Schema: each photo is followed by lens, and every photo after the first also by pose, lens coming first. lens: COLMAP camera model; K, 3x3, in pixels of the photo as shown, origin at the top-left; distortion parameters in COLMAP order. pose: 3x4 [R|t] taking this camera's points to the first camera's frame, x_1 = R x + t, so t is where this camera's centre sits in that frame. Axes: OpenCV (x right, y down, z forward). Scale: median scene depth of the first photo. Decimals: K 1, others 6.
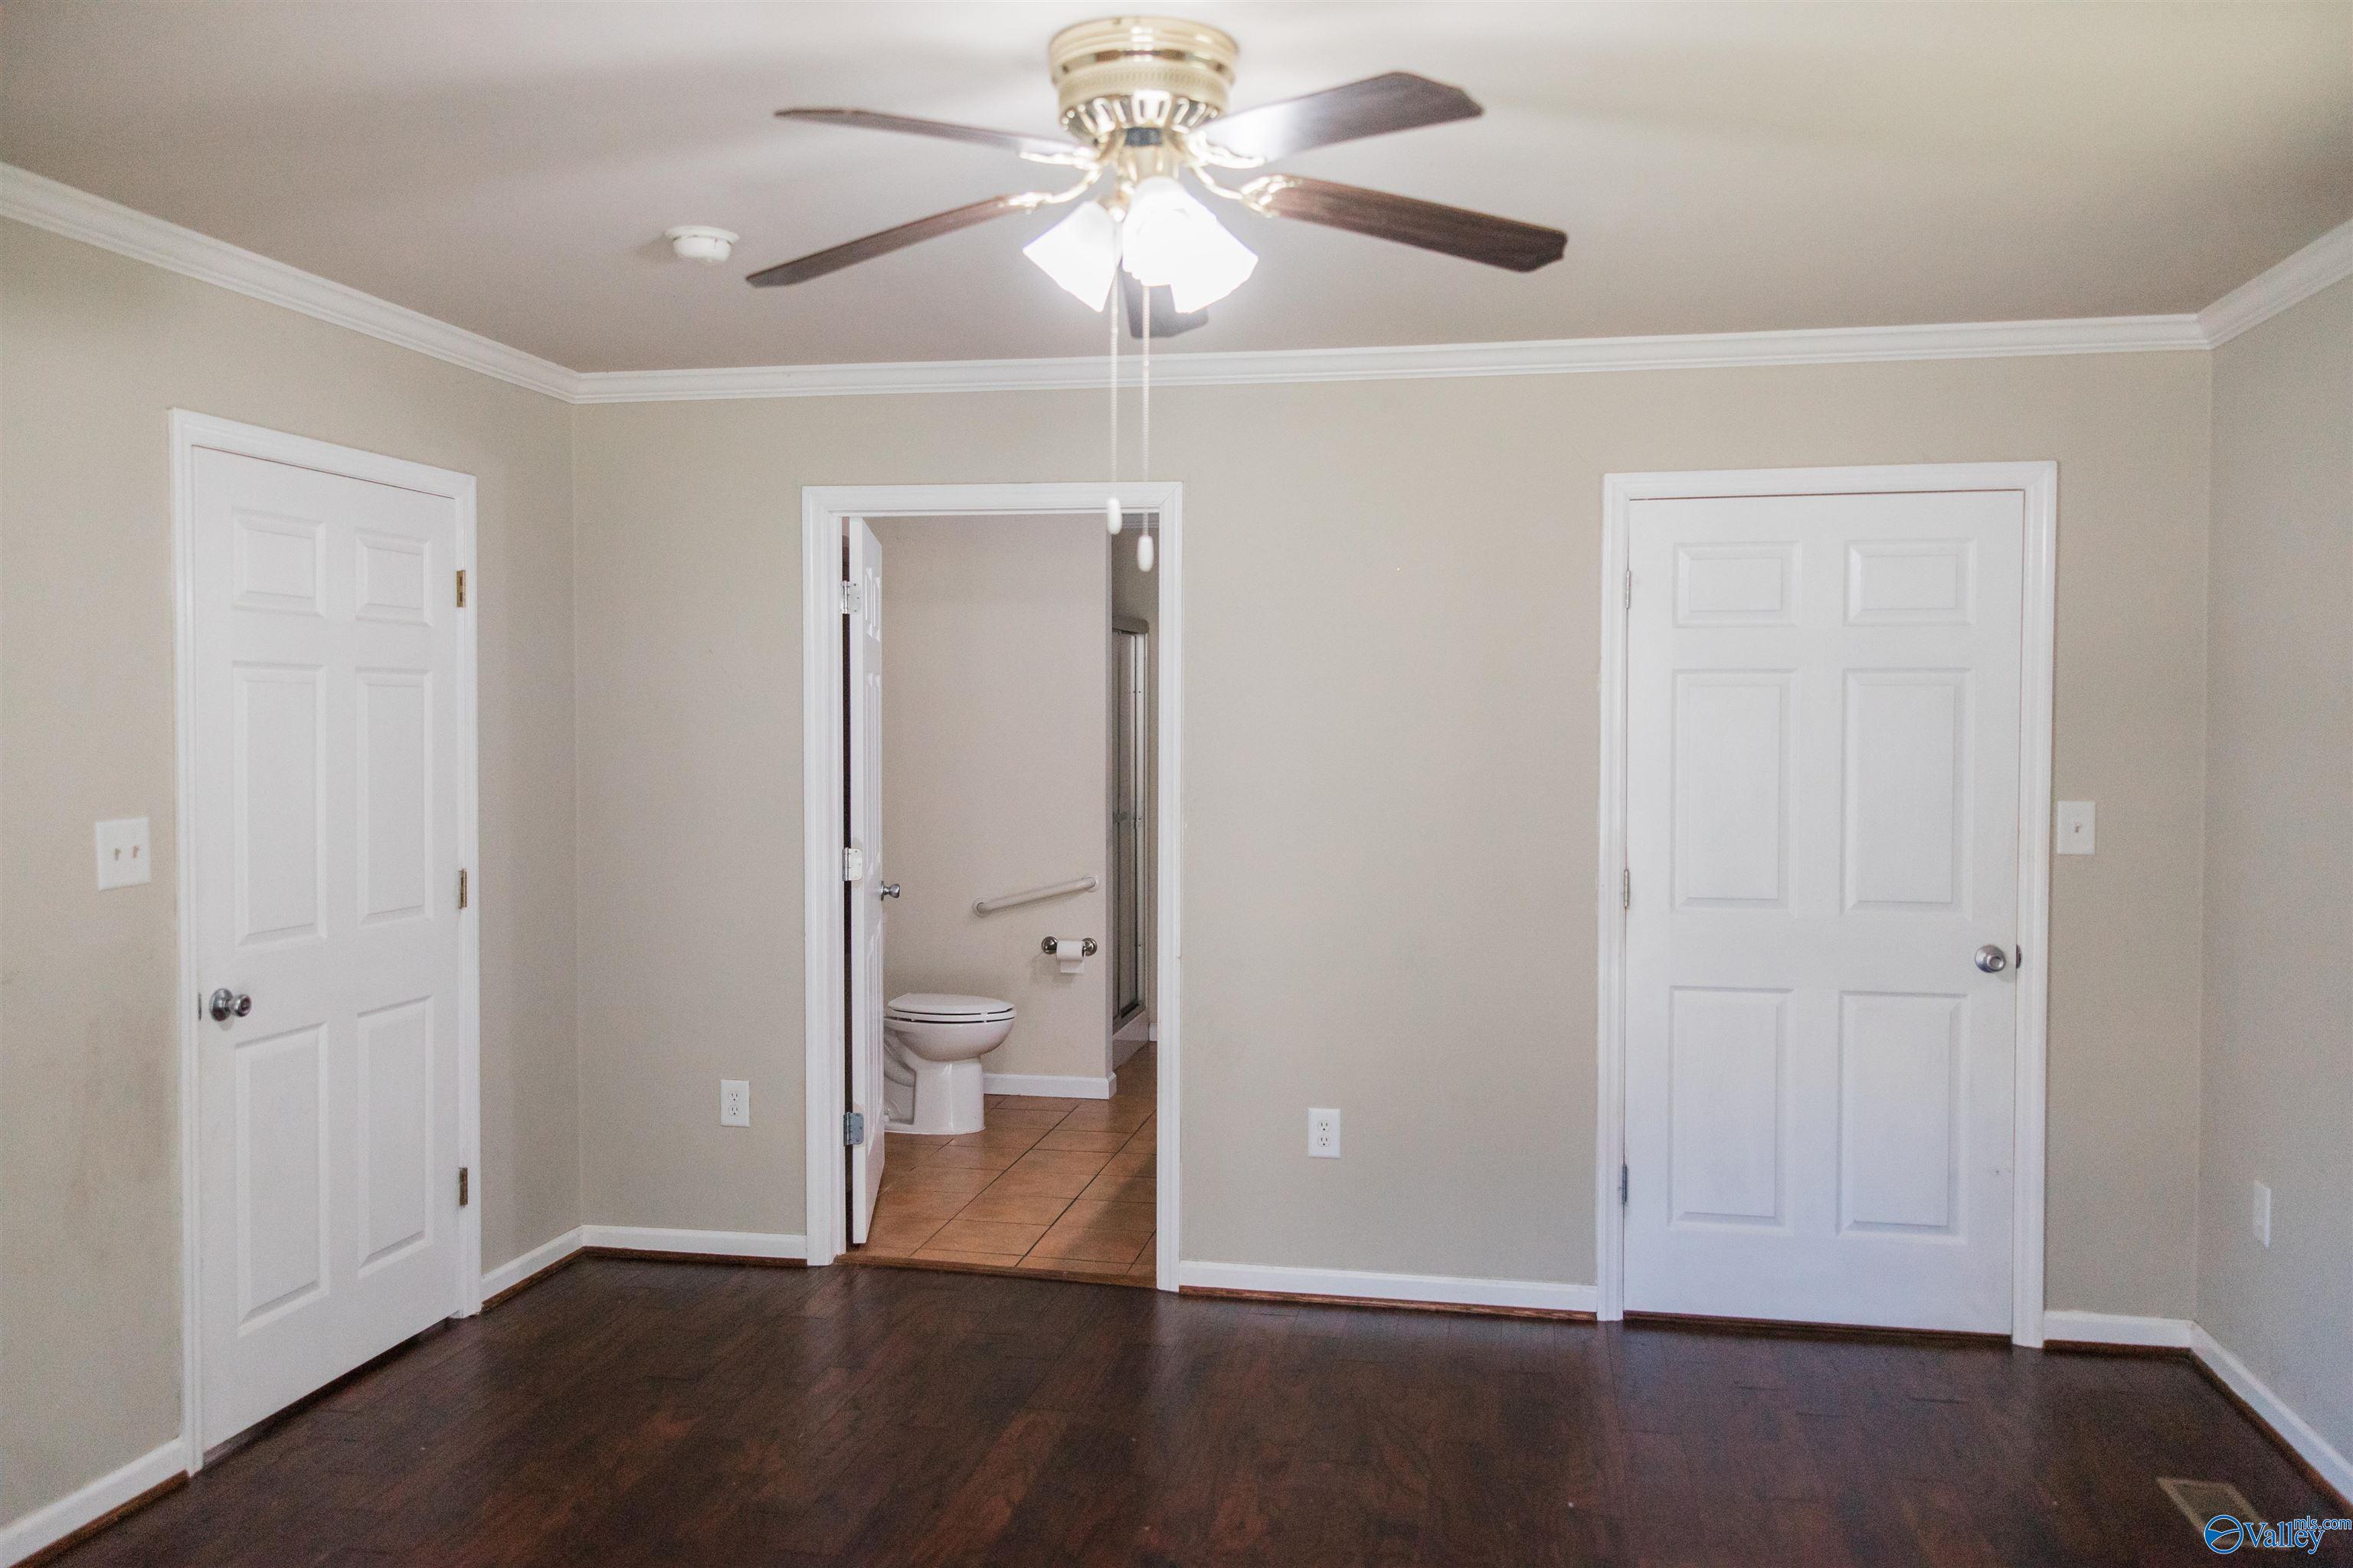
lens RADIAL K [[1844.0, 0, 1163.0], [0, 1844.0, 776.3], [0, 0, 1]] dist [0.010116, 0.009015]
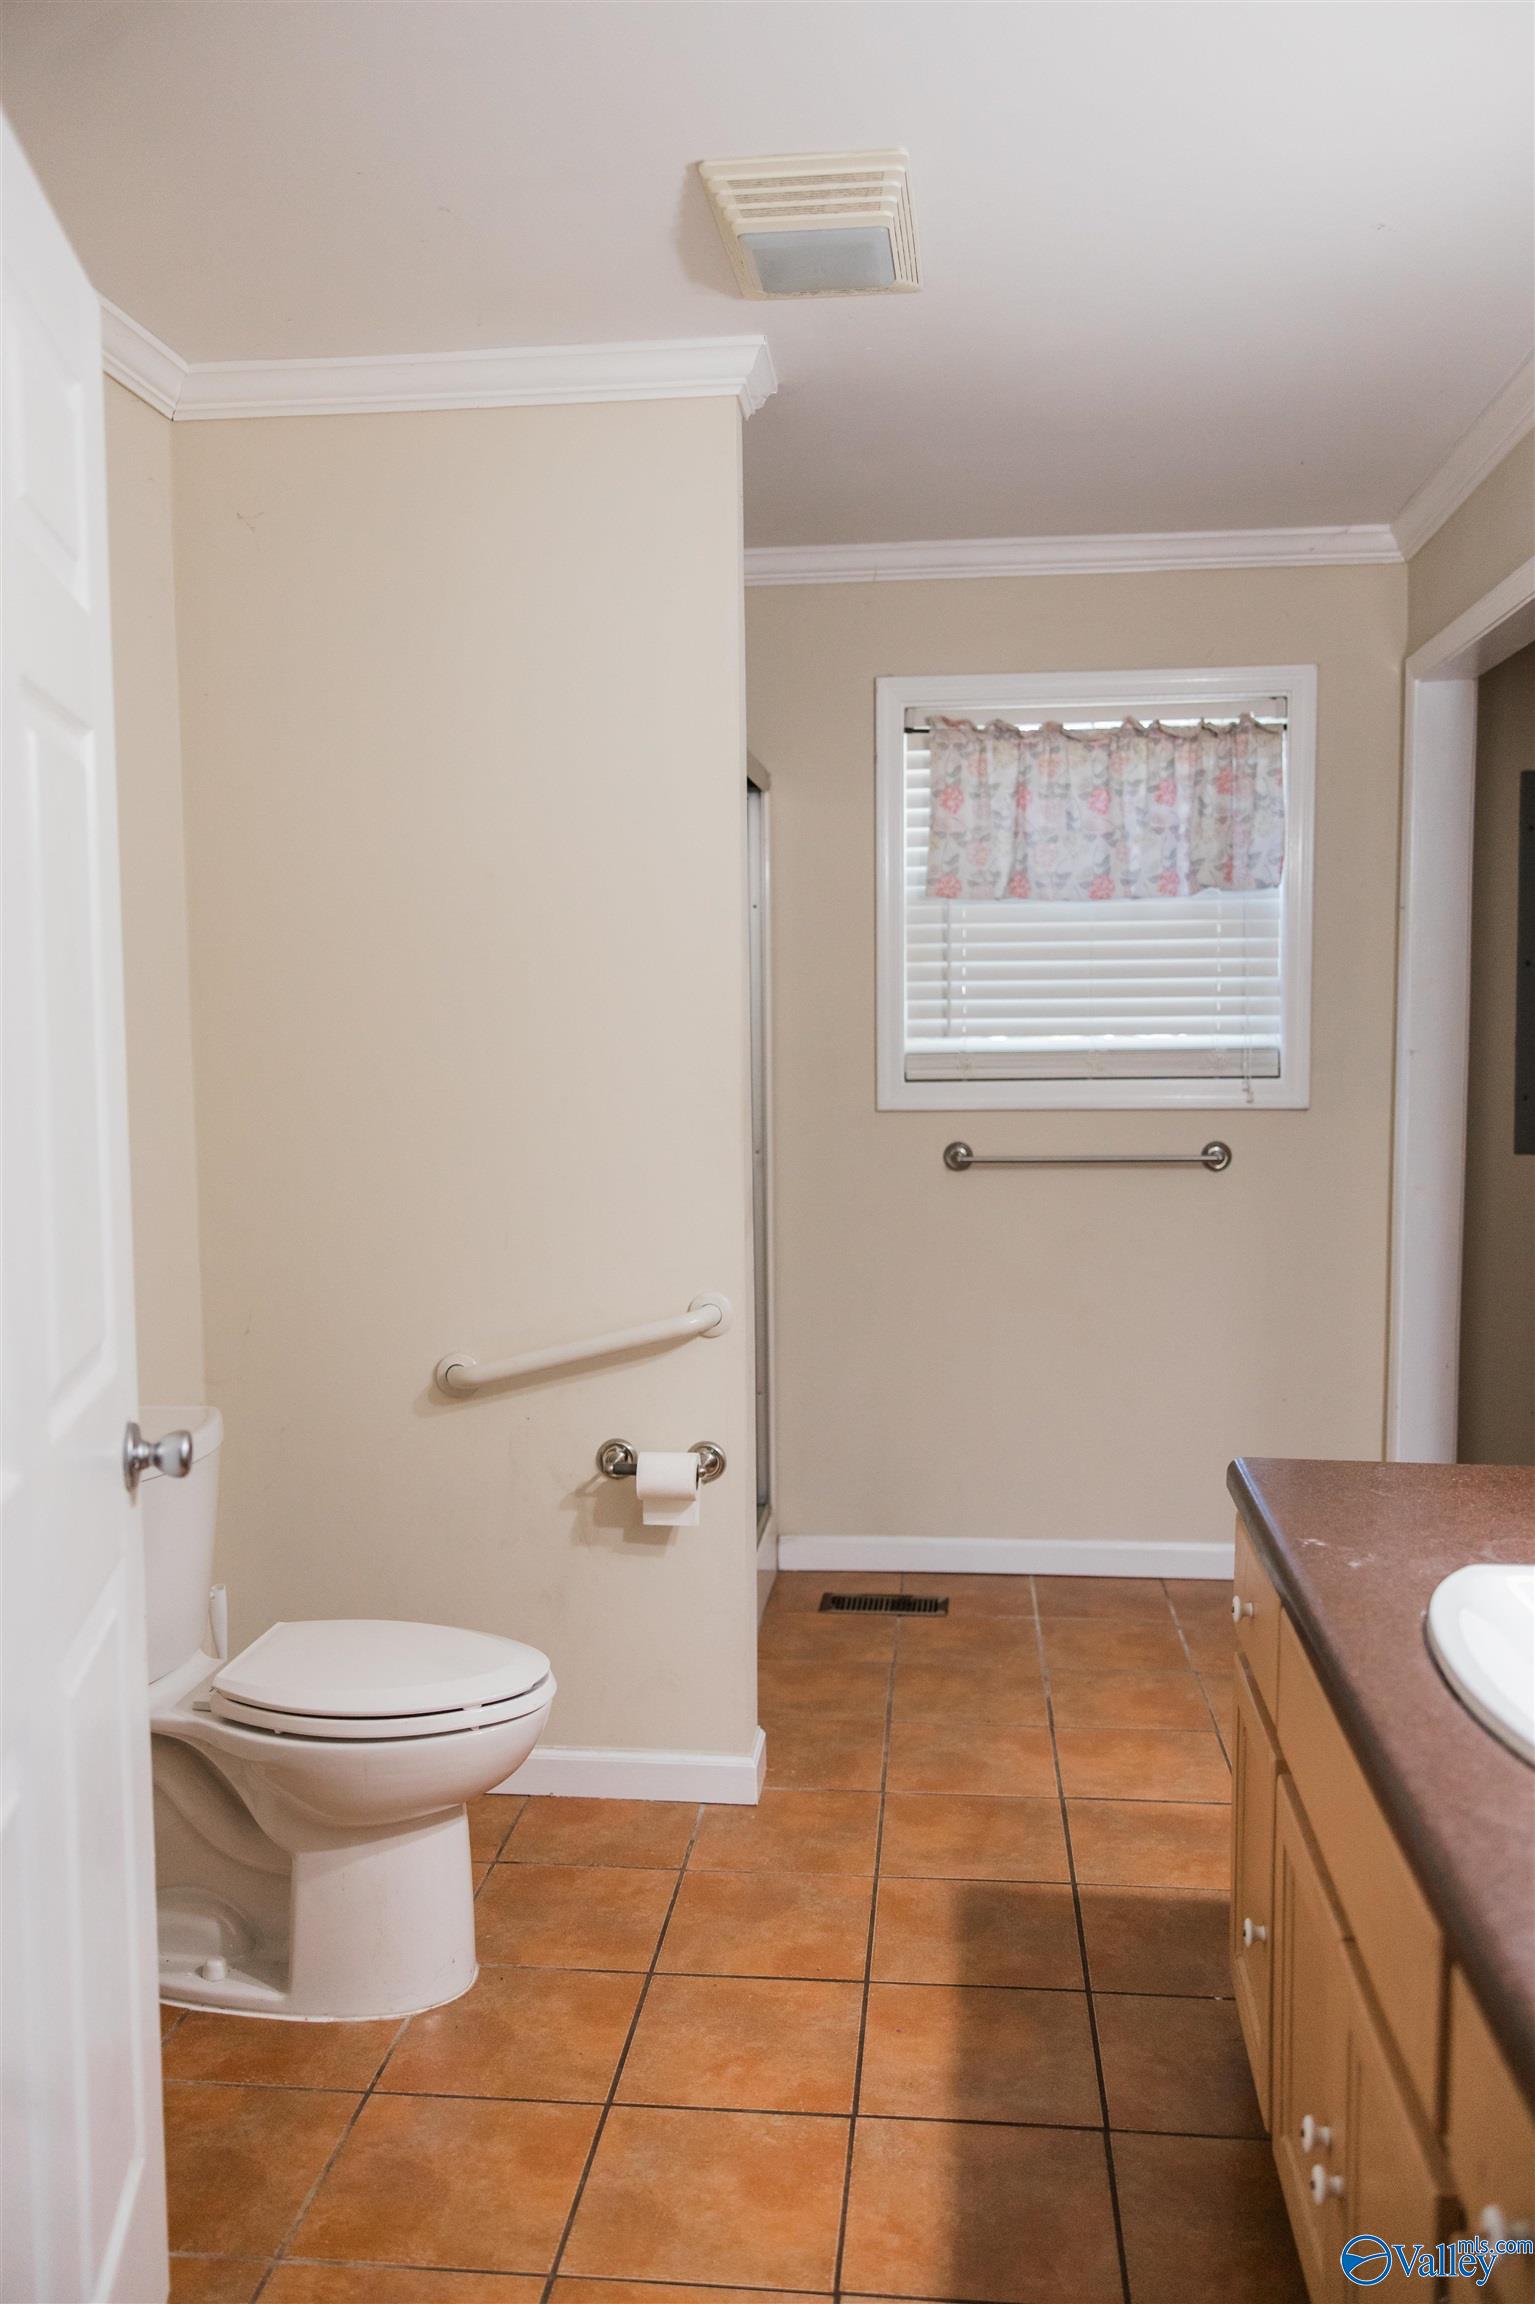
lens RADIAL K [[1805.6, 0, 767.5], [0, 1805.6, 1152.0], [0, 0, 1]] dist [0.010116, 0.009015]
pose [[0.996585, -0.019217, 0.080307, -0.068187], [0.015411, 0.998741, 0.047747, -0.000132], [-0.081123, -0.046346, 0.995626, 0.672346]]
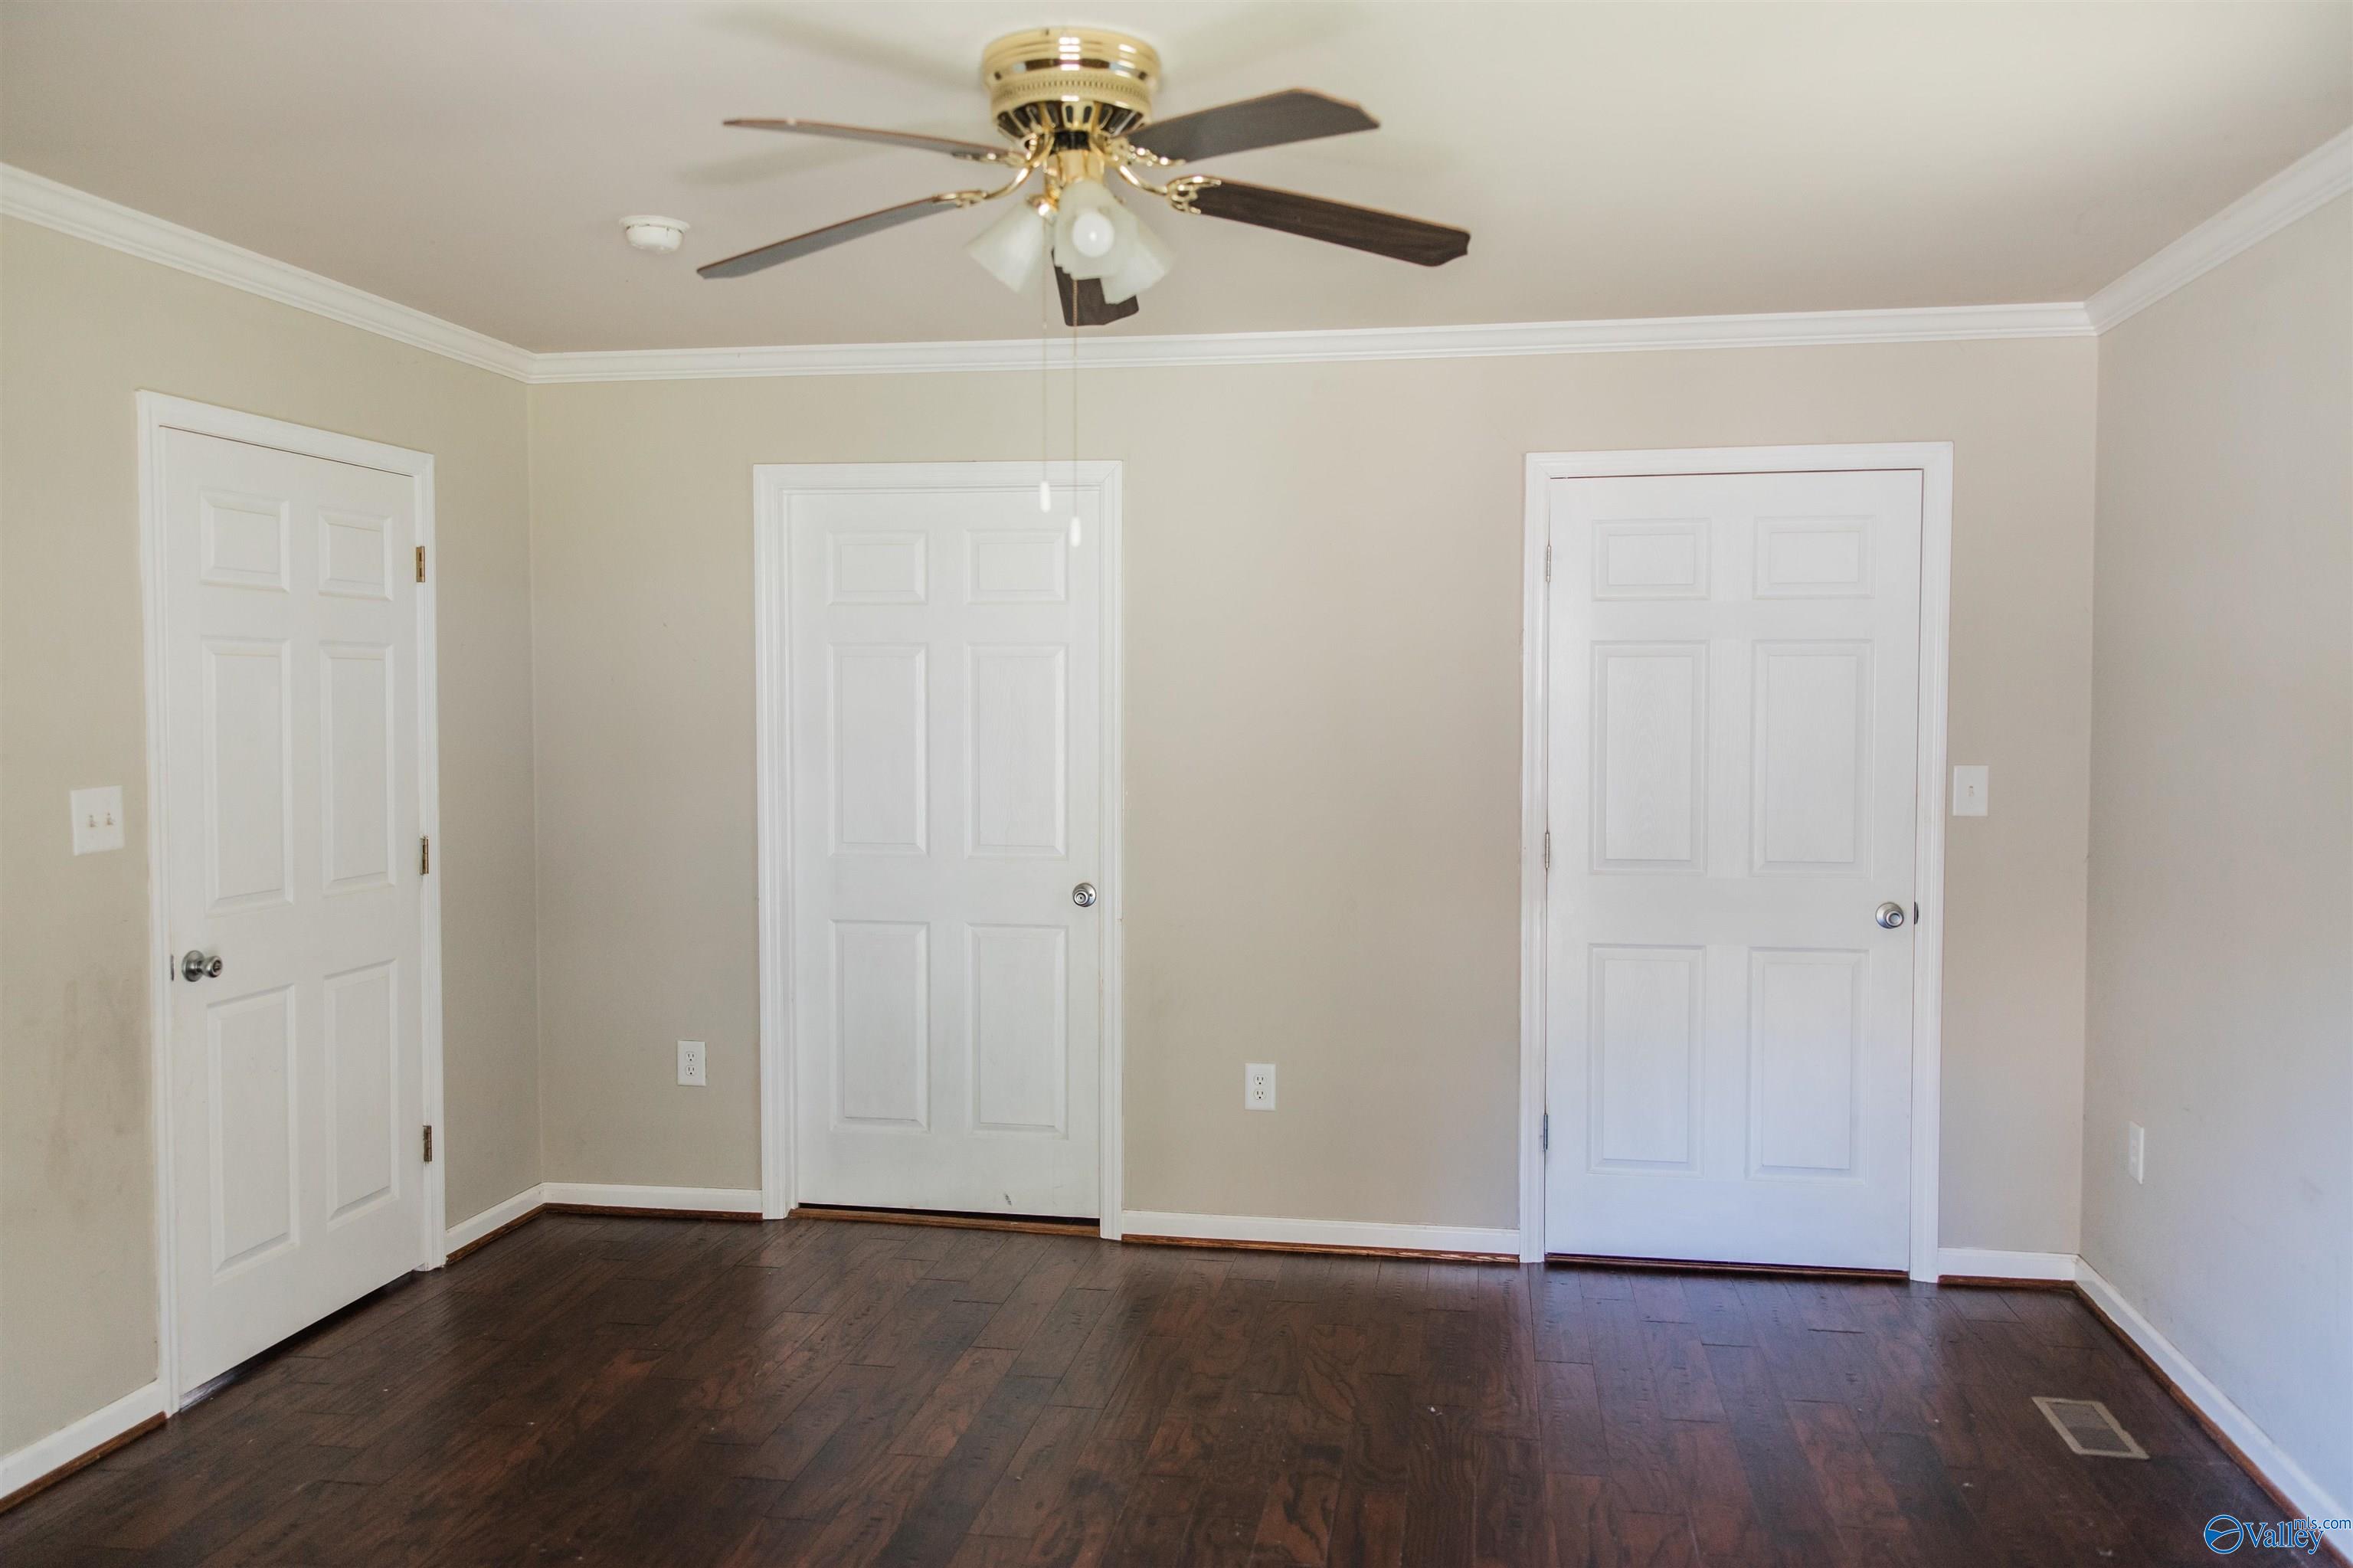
lens RADIAL K [[1844.0, 0, 1163.0], [0, 1844.0, 776.3], [0, 0, 1]] dist [0.010116, 0.009015]
pose [[0.999717, -0.003367, 0.023541, 0.009462], [0.003040, 0.999898, 0.013948, 0.003576], [-0.023586, -0.013872, 0.999626, -0.042284]]
